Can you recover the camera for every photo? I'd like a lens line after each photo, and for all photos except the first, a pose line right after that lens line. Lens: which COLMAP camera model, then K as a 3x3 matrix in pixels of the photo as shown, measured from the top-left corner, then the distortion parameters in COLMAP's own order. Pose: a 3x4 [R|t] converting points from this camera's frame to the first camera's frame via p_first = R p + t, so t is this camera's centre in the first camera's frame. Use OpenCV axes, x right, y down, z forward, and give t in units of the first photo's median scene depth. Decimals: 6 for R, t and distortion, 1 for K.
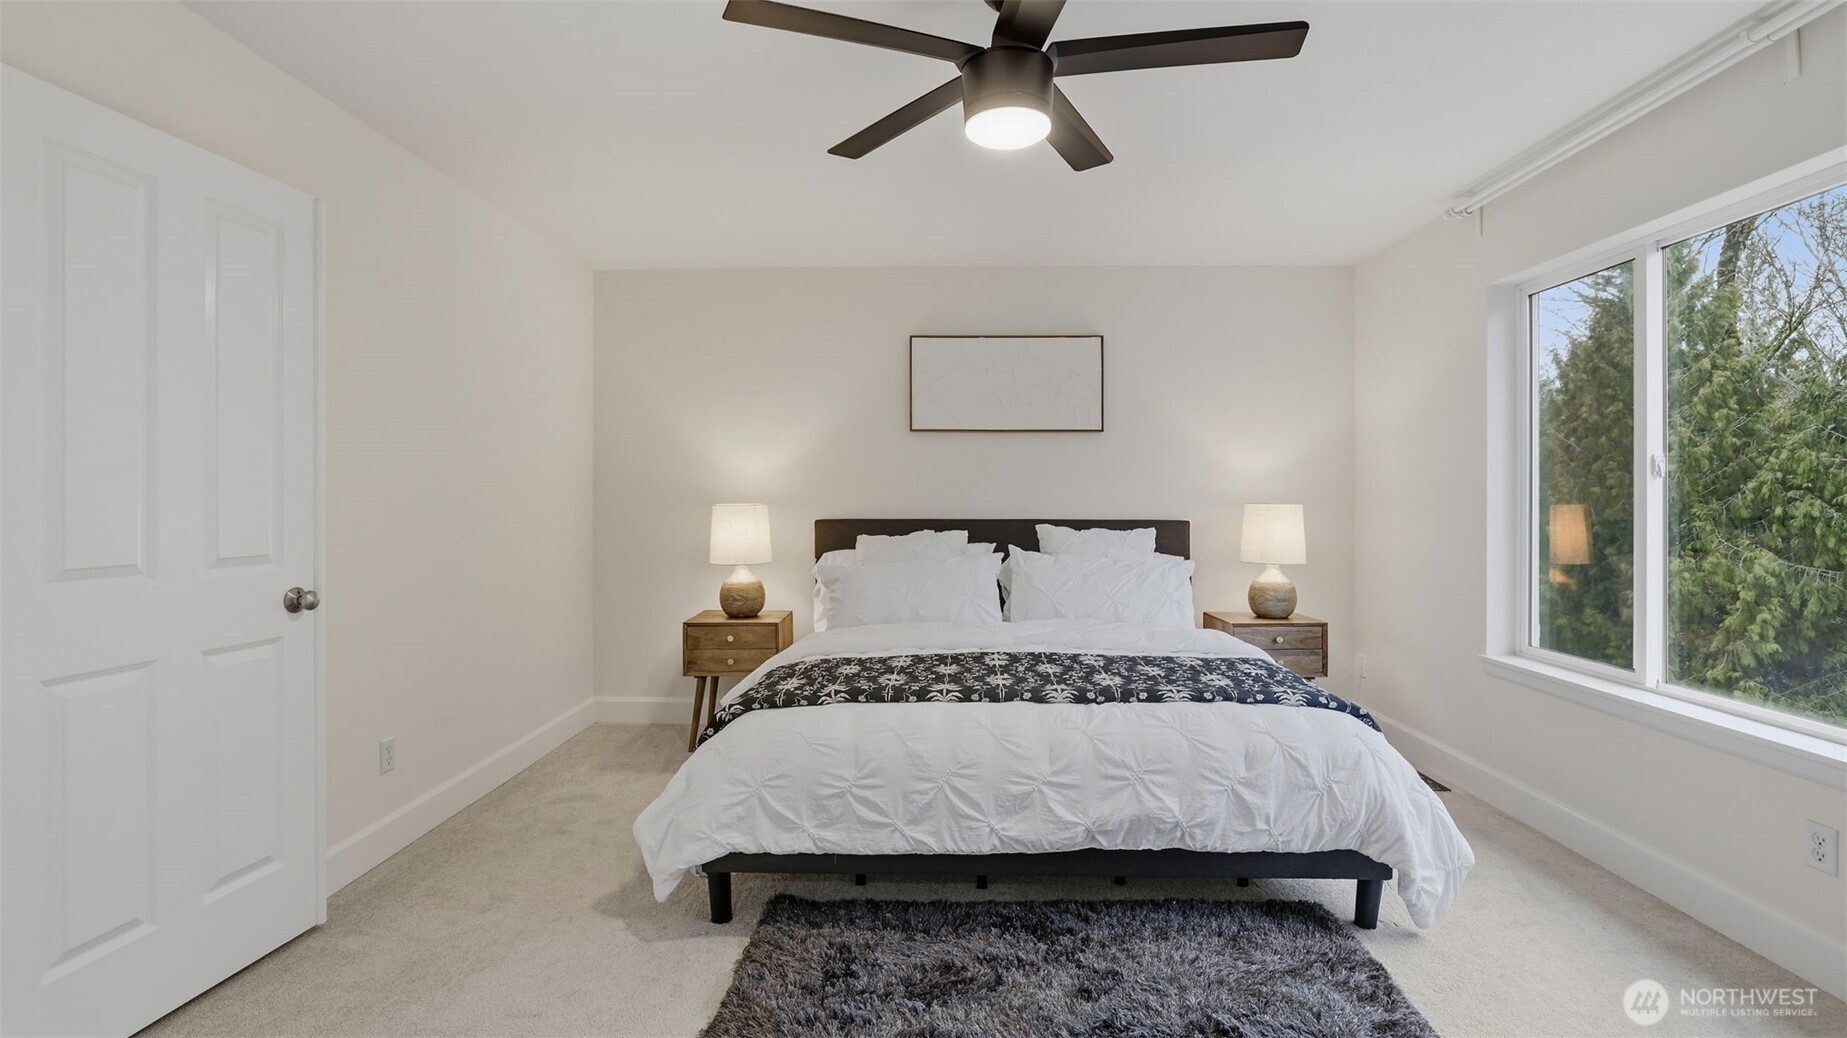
lens RADIAL K [[840.3, 0, 924.1], [0, 840.3, 487.6], [0, 0, 1]] dist [-0.056554, 0.028589]
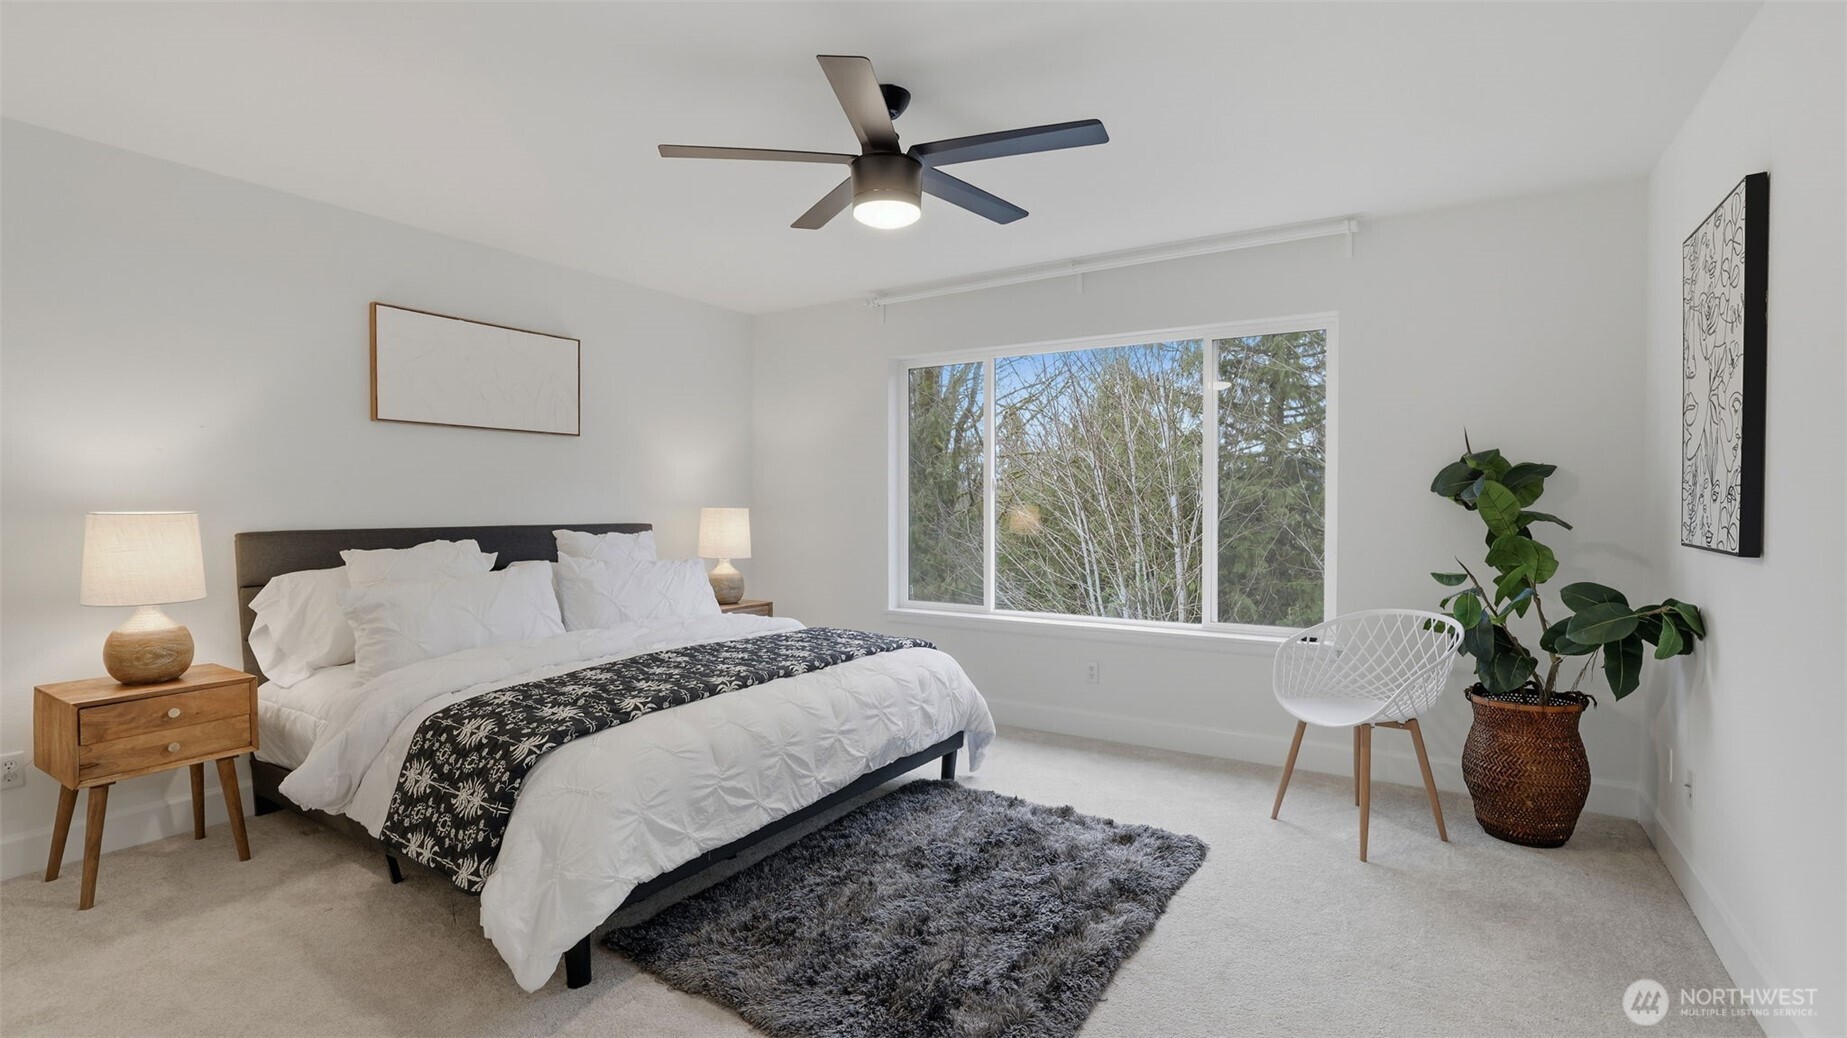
lens RADIAL K [[845.4, 0, 923.5], [0, 845.4, 519.0], [0, 0, 1]] dist [-0.021305, 0.000193]
pose [[0.510331, -0.015292, 0.859842, -0.799051], [-0.014274, 0.999554, 0.026249, -0.001107], [-0.859859, -0.025669, 0.509885, 0.233318]]
